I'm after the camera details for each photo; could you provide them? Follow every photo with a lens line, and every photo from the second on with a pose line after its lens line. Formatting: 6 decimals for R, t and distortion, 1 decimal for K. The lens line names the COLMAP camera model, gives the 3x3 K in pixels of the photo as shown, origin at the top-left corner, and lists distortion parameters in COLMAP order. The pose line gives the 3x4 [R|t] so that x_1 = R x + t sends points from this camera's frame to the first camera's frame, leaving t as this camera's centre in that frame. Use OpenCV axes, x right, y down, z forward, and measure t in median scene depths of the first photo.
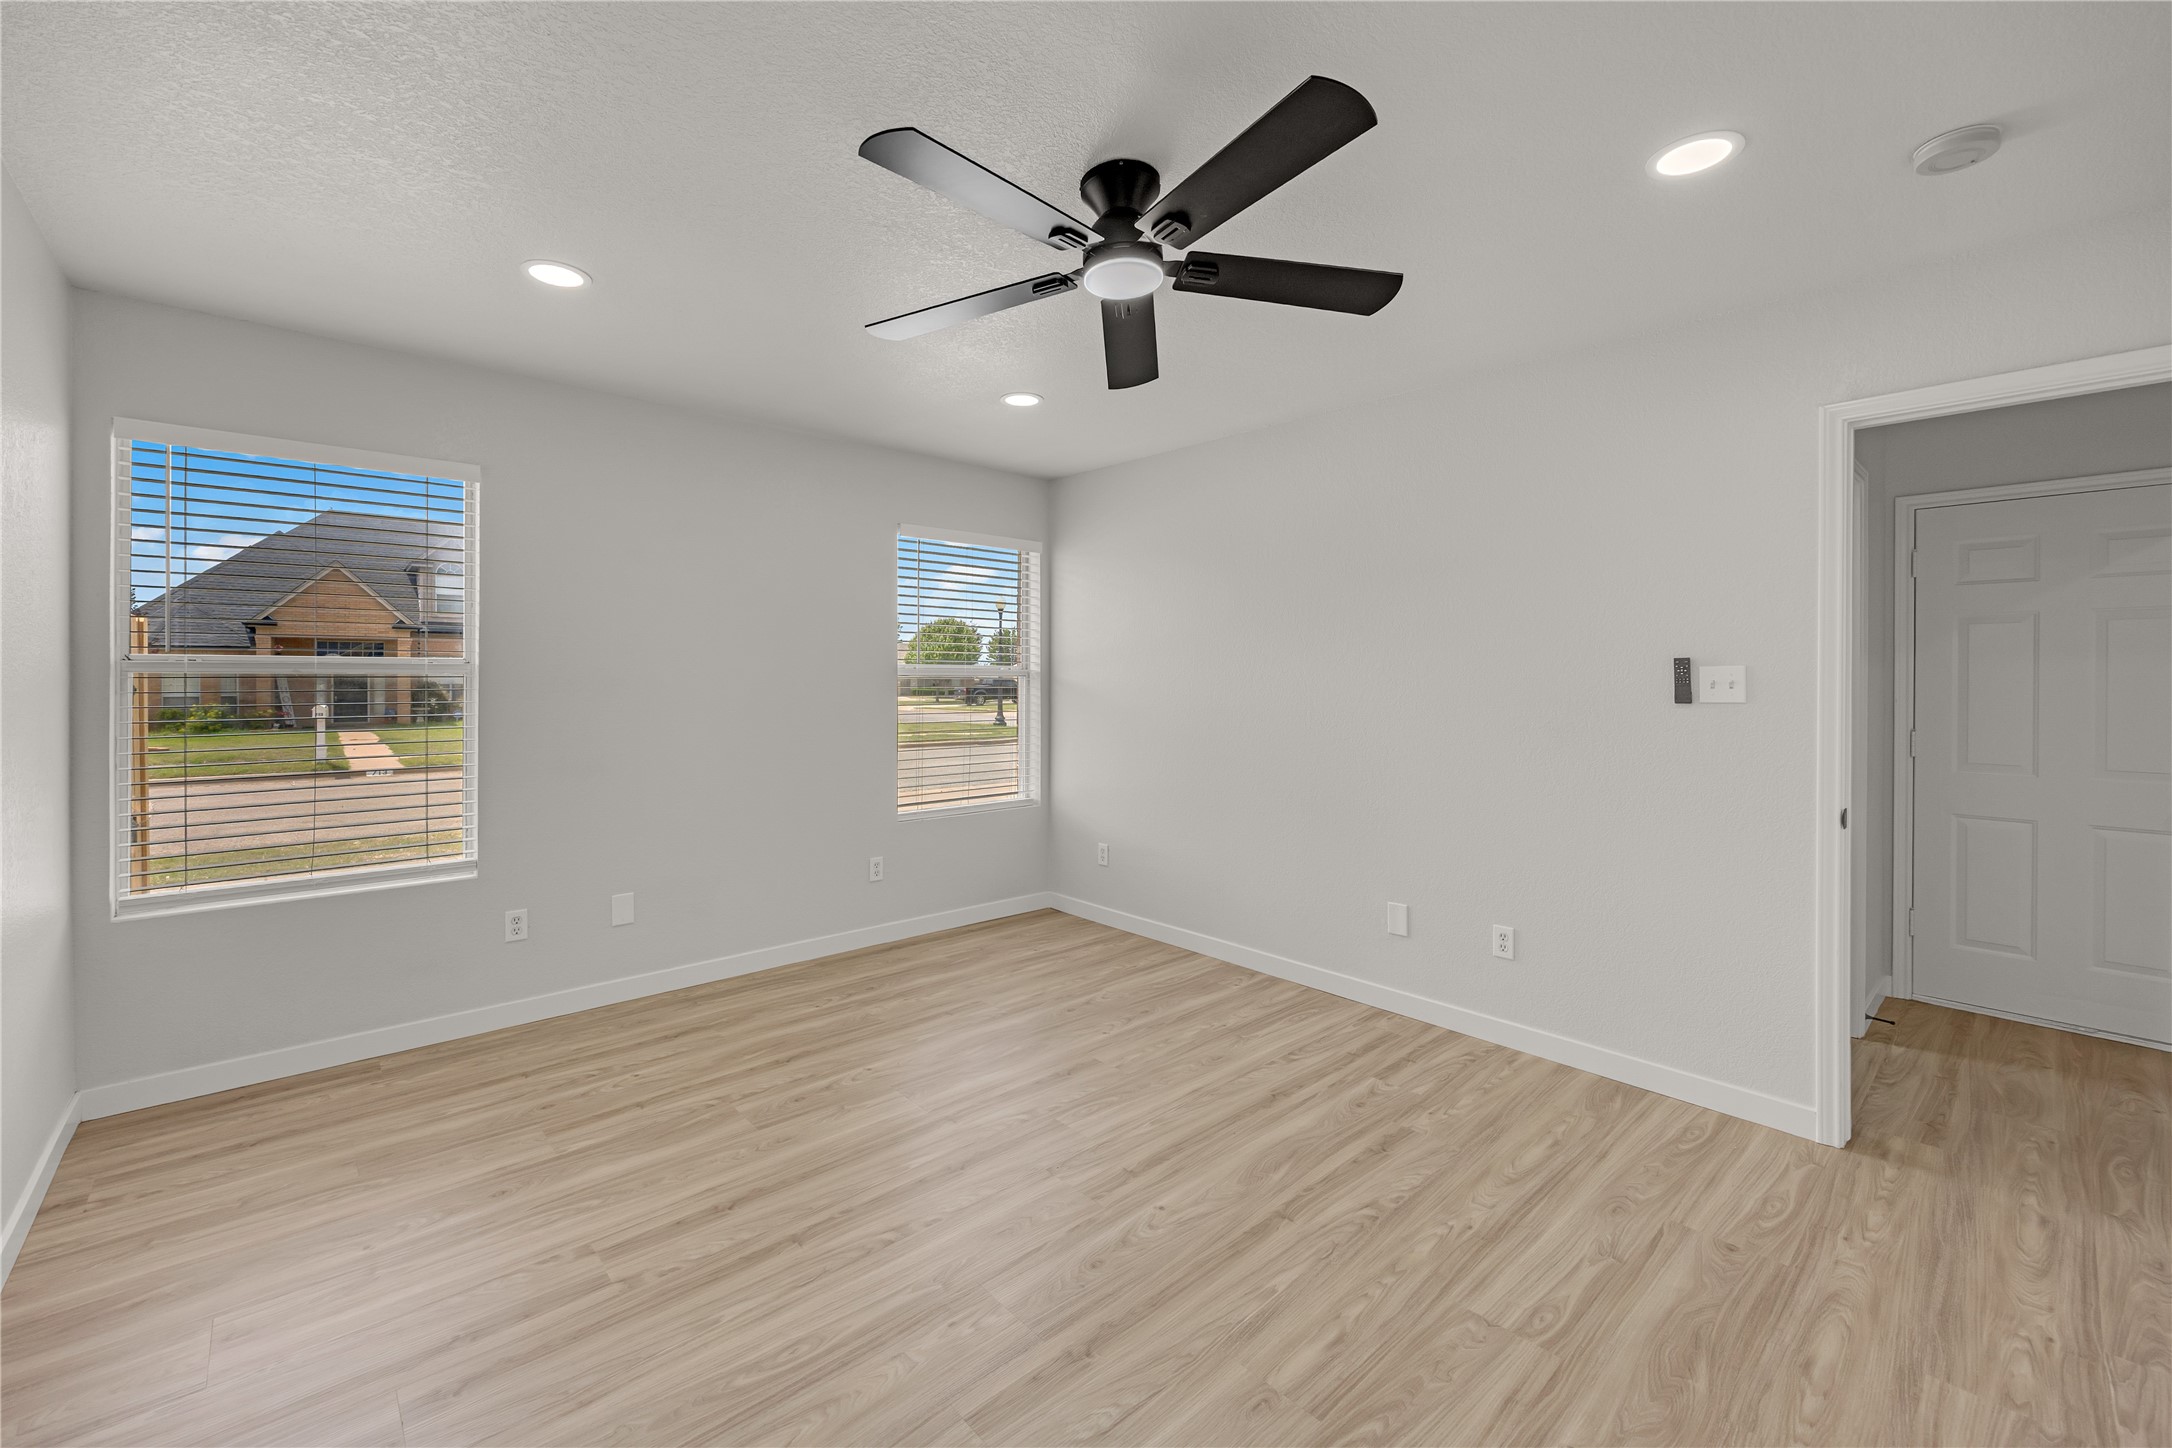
lens RADIAL K [[895.8, 0, 1074.3], [0, 895.8, 673.2], [0, 0, 1]] dist [0.000261, 0.000412]
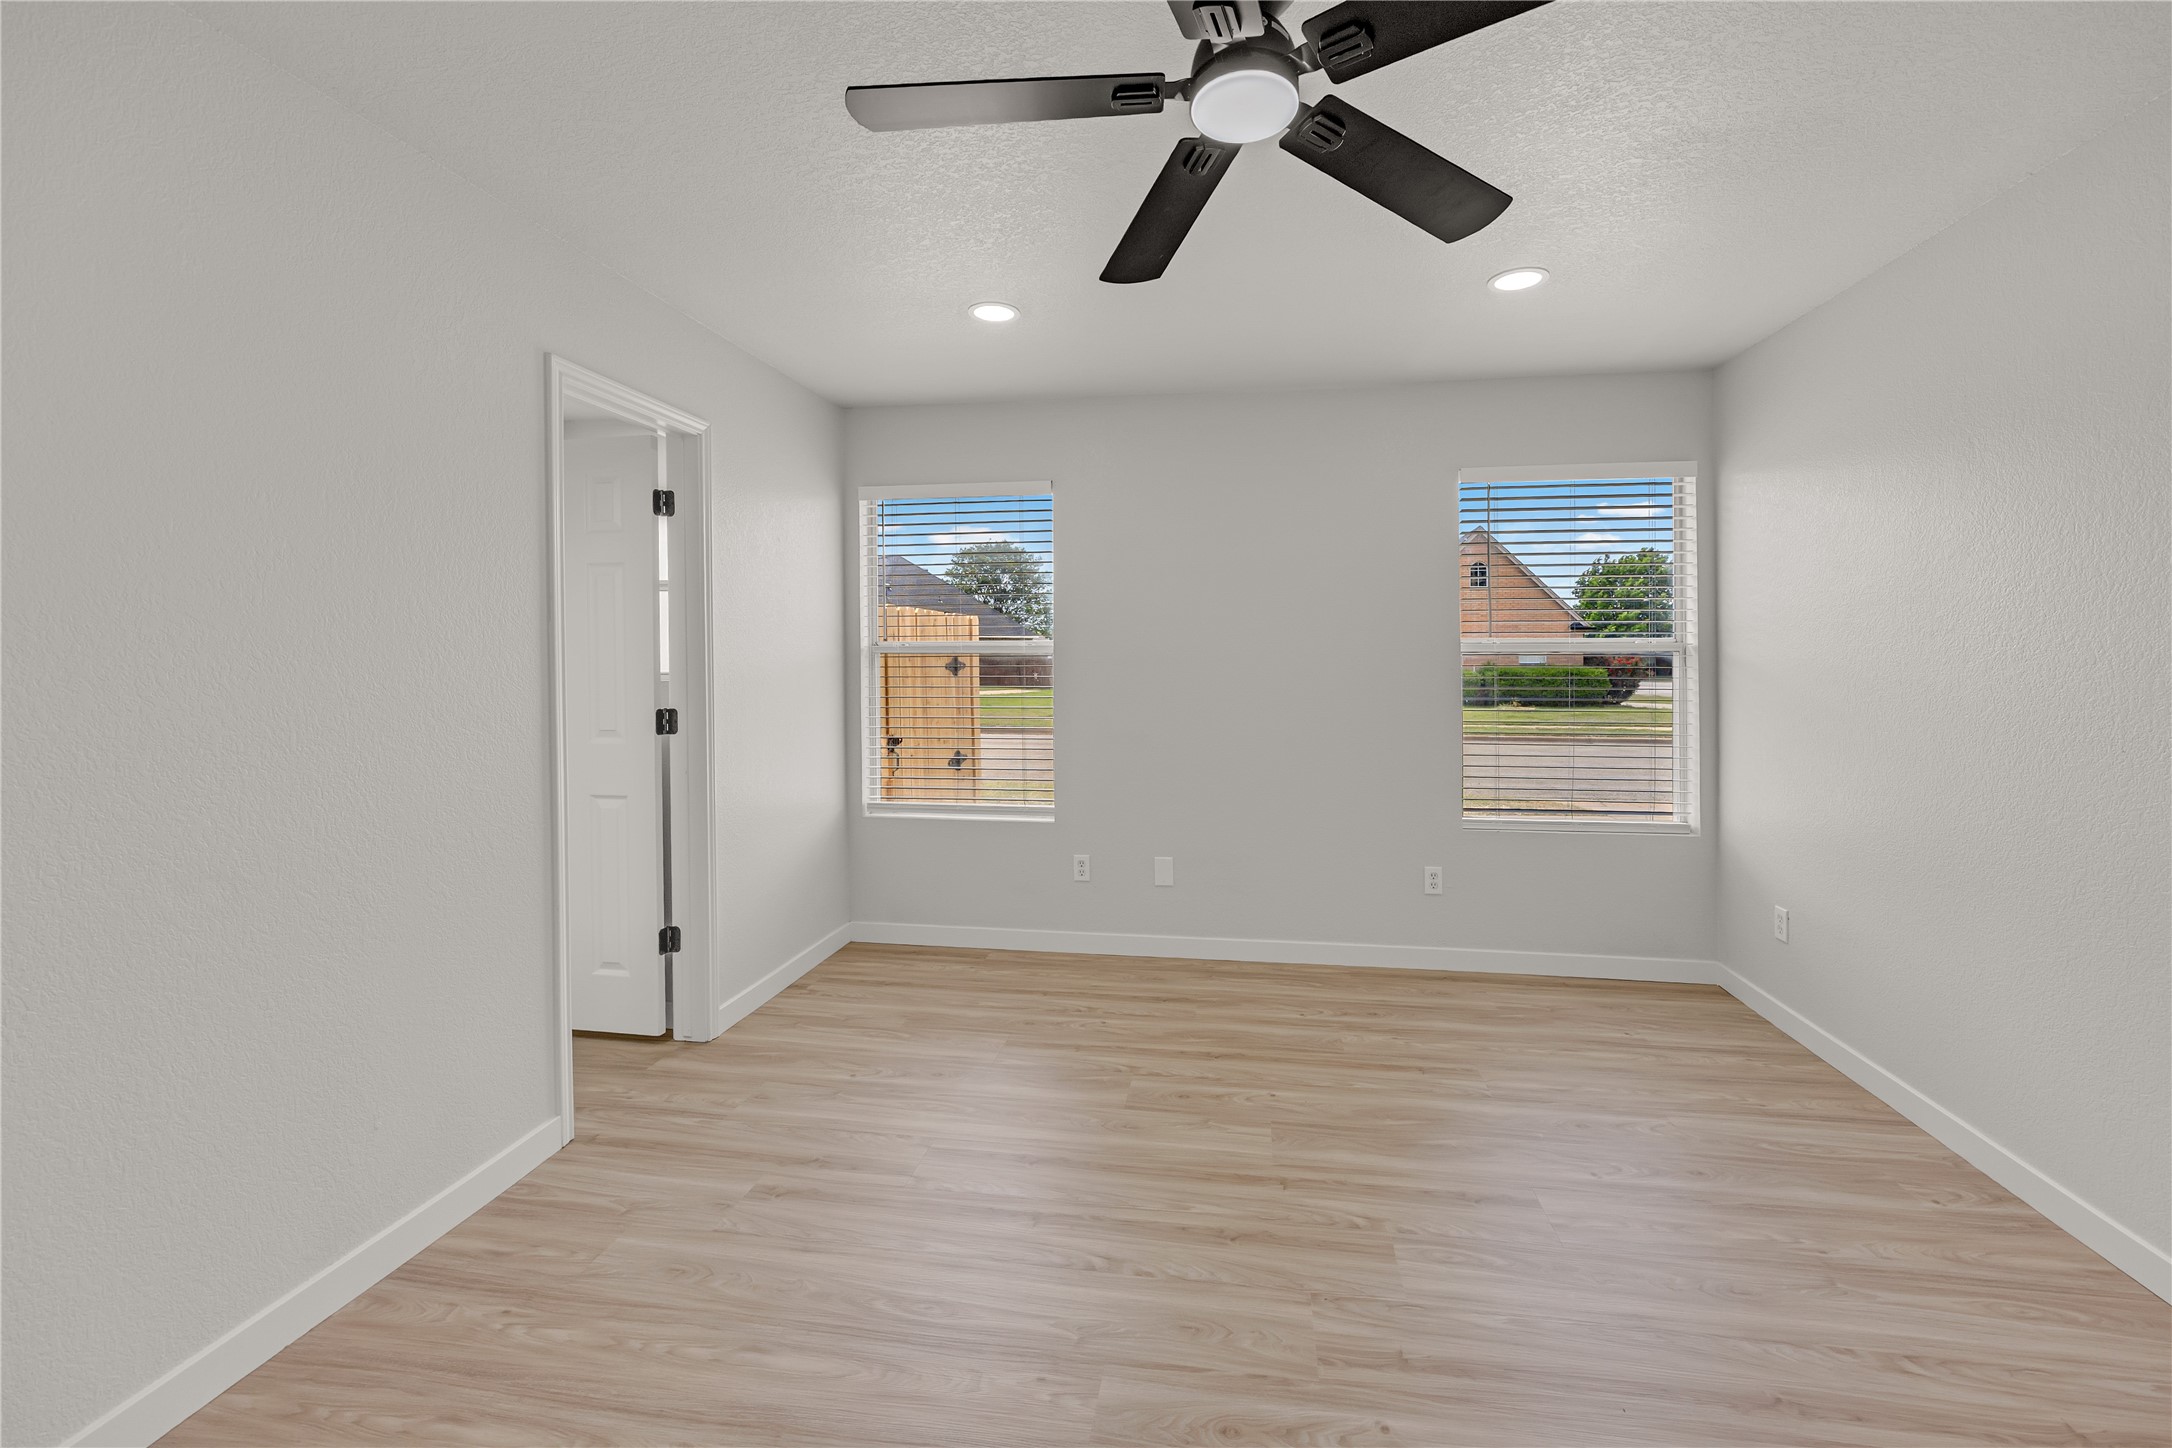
lens RADIAL K [[928.9, 0, 1100.4], [0, 928.9, 659.8], [0, 0, 1]] dist [-0.003190, 0.000323]
pose [[0.622872, -0.001746, -0.782322, 0.281290], [0.008769, 0.999950, 0.004750, 0.002468], [0.782275, -0.009819, 0.622856, 0.215235]]
